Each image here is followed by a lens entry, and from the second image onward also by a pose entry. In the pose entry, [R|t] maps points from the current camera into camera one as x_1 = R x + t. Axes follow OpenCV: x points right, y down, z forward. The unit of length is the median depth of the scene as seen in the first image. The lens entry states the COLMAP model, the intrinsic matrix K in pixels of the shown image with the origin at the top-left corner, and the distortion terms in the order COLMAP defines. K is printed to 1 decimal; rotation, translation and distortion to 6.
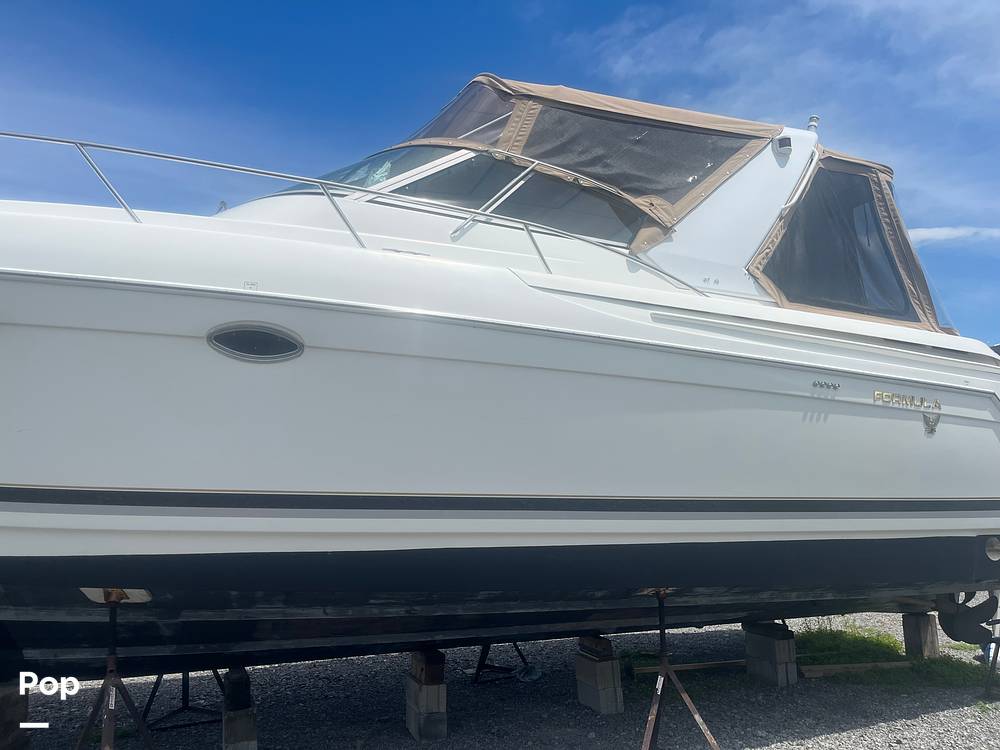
lens RADIAL K [[750.7, 0, 497.5], [0, 750.7, 368.0], [0, 0, 1]] dist [0.022777, -0.051188]
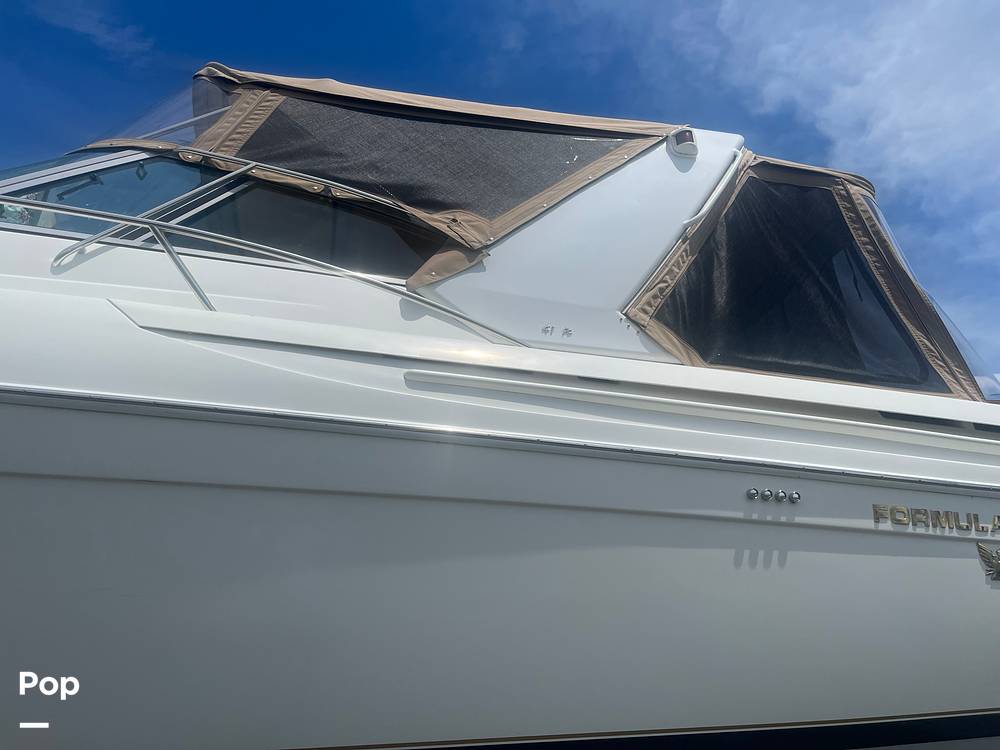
lens RADIAL K [[750.7, 0, 497.5], [0, 750.7, 368.0], [0, 0, 1]] dist [0.022777, -0.051188]
pose [[0.995470, -0.069711, -0.064646, 0.273128], [0.053324, 0.972342, -0.227394, 0.044140], [0.078710, 0.222917, 0.971655, 0.428531]]
